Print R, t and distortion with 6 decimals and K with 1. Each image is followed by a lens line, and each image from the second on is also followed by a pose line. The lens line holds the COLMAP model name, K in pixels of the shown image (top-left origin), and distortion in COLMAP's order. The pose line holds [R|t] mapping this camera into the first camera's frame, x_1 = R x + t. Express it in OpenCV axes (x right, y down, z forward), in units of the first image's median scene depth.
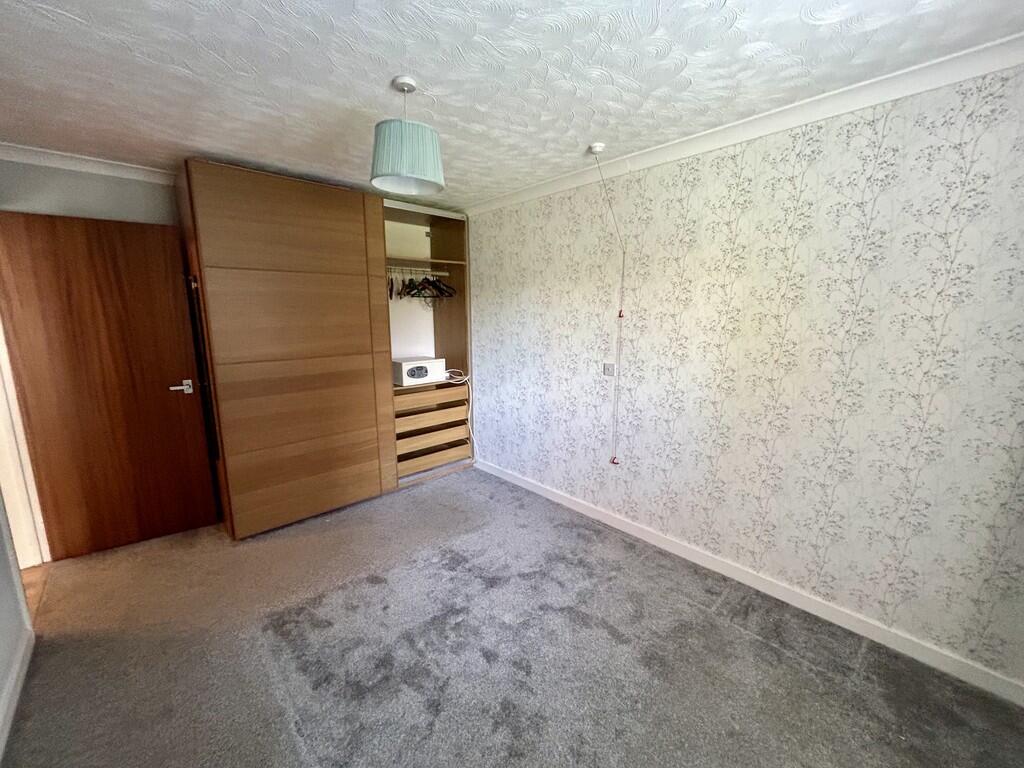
lens RADIAL K [[412.0, 0, 473.2], [0, 412.0, 397.1], [0, 0, 1]] dist [0.001255, 0.000370]
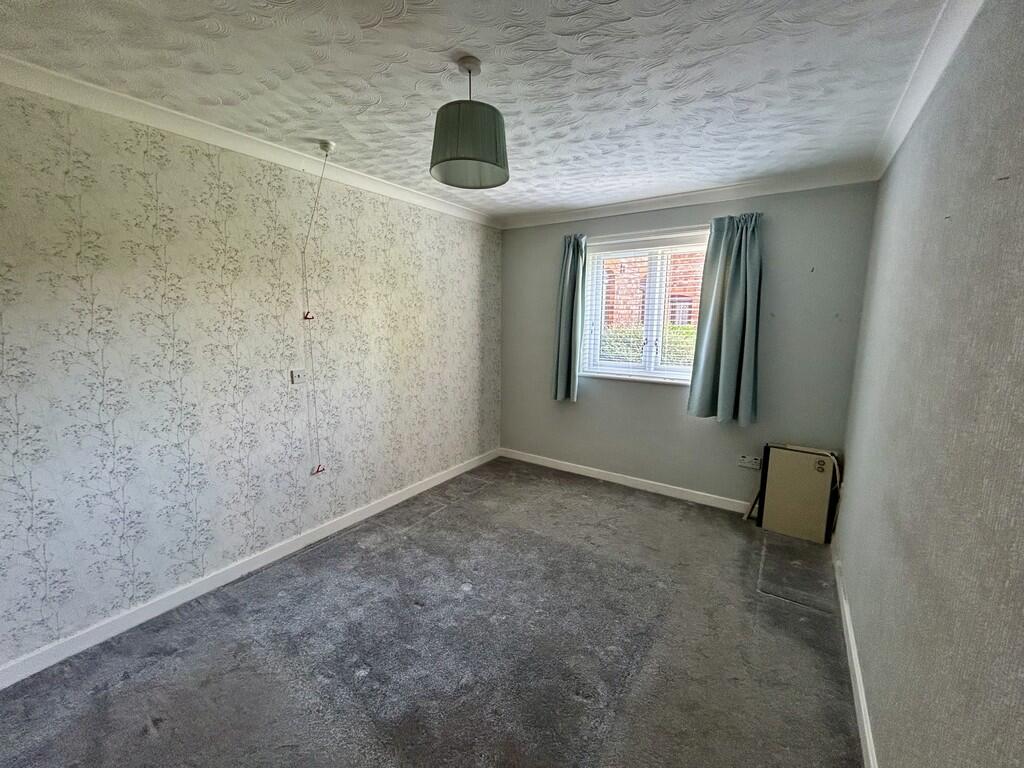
lens RADIAL K [[412.0, 0, 509.7], [0, 412.0, 379.8], [0, 0, 1]] dist [0.001255, 0.000370]
pose [[-0.266708, -0.154831, 0.951259, -0.642074], [0.186318, 0.960109, 0.208510, -0.158789], [-0.945596, 0.232849, -0.227221, 0.749289]]
